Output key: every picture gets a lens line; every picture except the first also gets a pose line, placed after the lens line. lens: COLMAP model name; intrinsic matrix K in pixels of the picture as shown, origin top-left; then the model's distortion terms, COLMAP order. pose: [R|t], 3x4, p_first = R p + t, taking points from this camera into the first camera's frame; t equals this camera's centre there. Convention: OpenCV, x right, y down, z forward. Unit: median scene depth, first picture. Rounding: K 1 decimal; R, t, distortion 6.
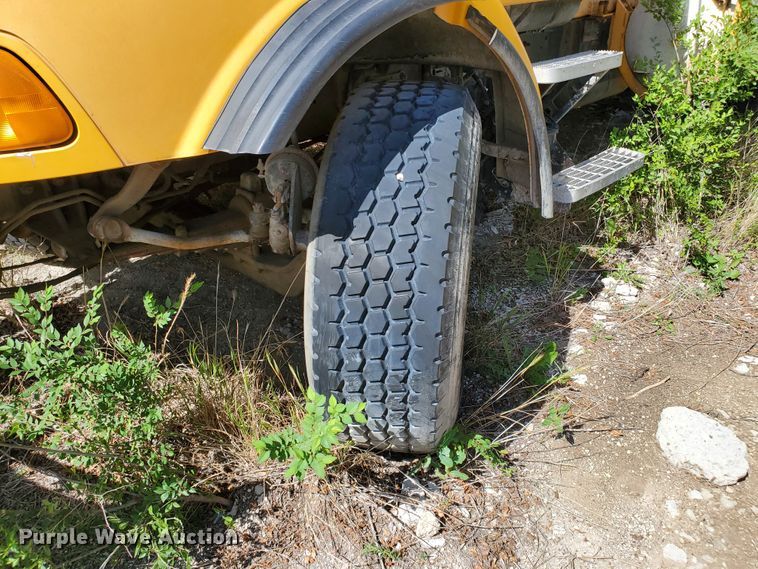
lens RADIAL K [[605.9, 0, 379.0], [0, 605.9, 284.5], [0, 0, 1]] dist [0.083986, -0.173412]
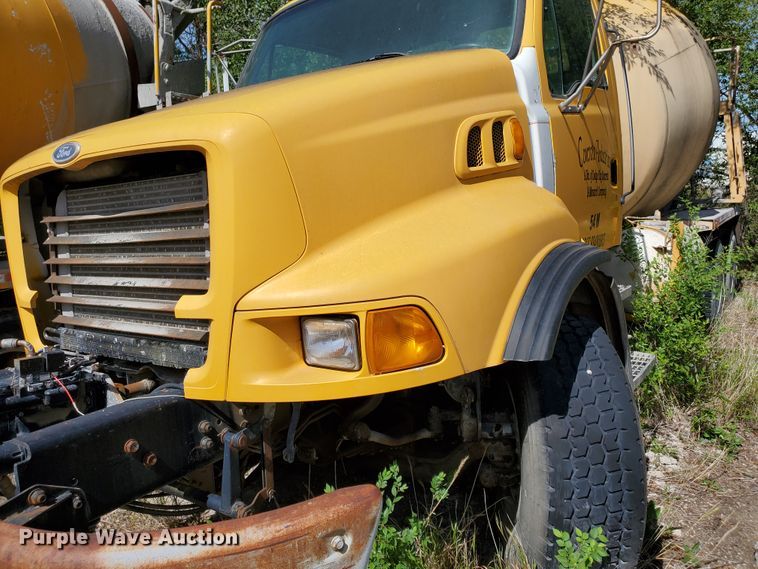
lens RADIAL K [[606.8, 0, 398.4], [0, 606.8, 271.3], [0, 0, 1]] dist [0.001976, 0.013506]
pose [[0.980095, -0.032835, 0.195796, -0.458646], [0.103648, 0.925780, -0.363577, 0.056168], [-0.169326, 0.376634, 0.910756, -0.244303]]
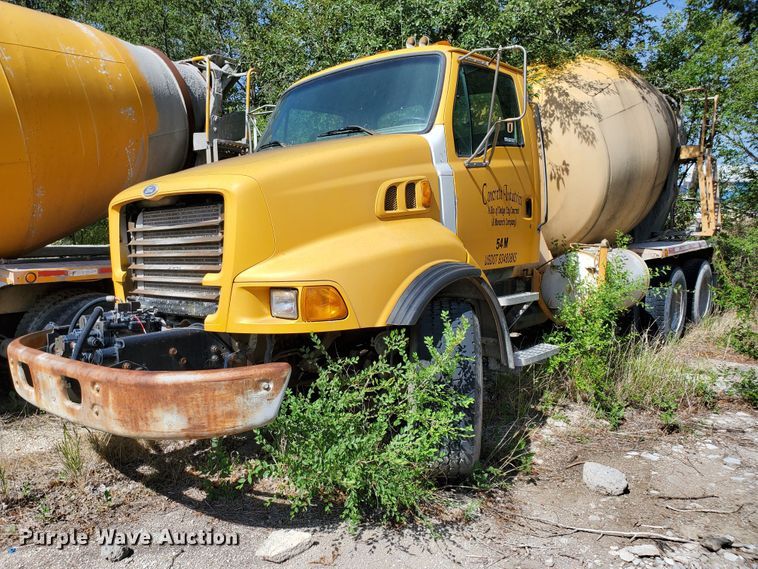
lens RADIAL K [[605.9, 0, 379.0], [0, 605.9, 284.5], [0, 0, 1]] dist [0.083986, -0.173412]
pose [[0.996191, 0.009163, 0.086716, -0.296923], [0.025478, 0.920480, -0.389957, 0.362951], [-0.083394, 0.390681, 0.916741, -0.798675]]
